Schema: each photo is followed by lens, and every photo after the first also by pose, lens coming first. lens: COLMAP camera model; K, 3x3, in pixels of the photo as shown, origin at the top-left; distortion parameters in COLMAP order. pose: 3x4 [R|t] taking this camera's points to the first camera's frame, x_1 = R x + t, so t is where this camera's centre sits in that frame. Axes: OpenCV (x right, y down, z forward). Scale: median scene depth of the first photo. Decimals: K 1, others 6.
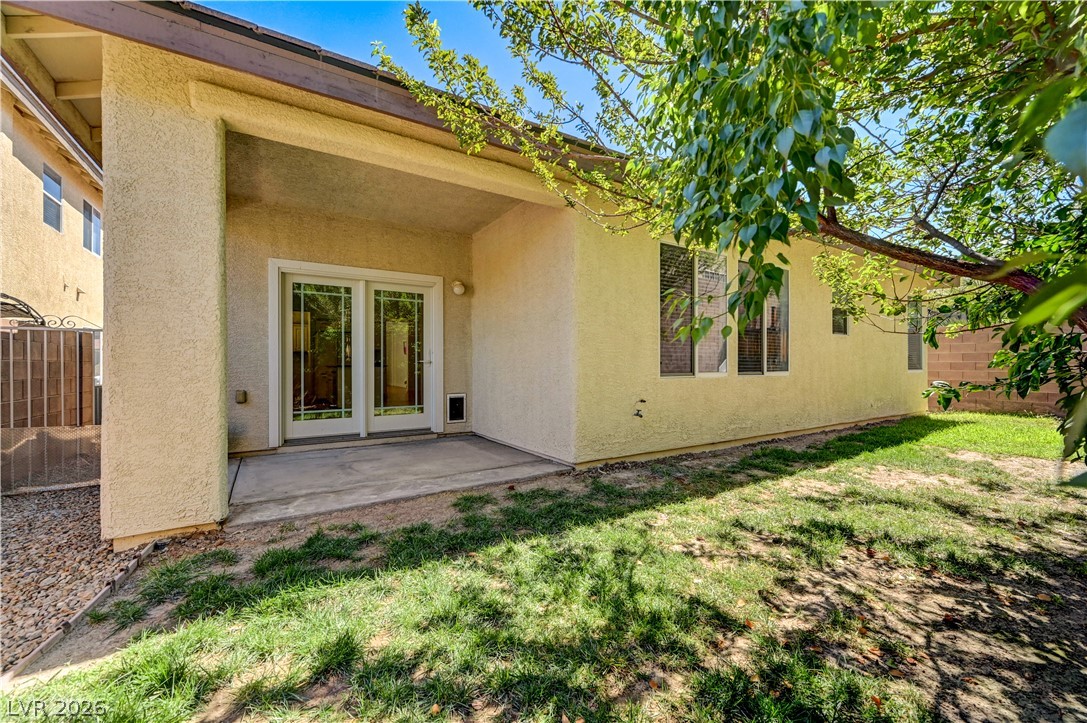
lens RADIAL K [[433.0, 0, 546.1], [0, 433.0, 362.3], [0, 0, 1]] dist [-0.000458, 0.000563]
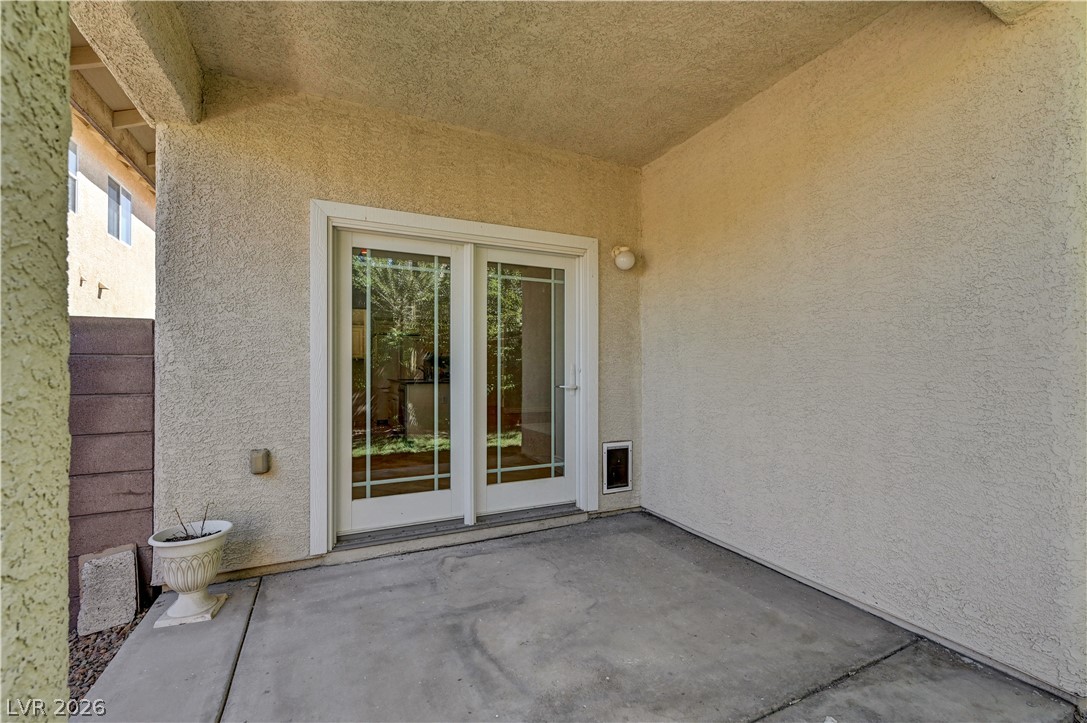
lens RADIAL K [[456.2, 0, 541.4], [0, 456.2, 362.9], [0, 0, 1]] dist [-0.000788, -0.000041]
pose [[0.992632, 0.001090, -0.121160, -0.249368], [-0.001324, 0.999997, -0.001853, -0.033653], [0.121158, 0.001999, 0.992631, 0.410130]]
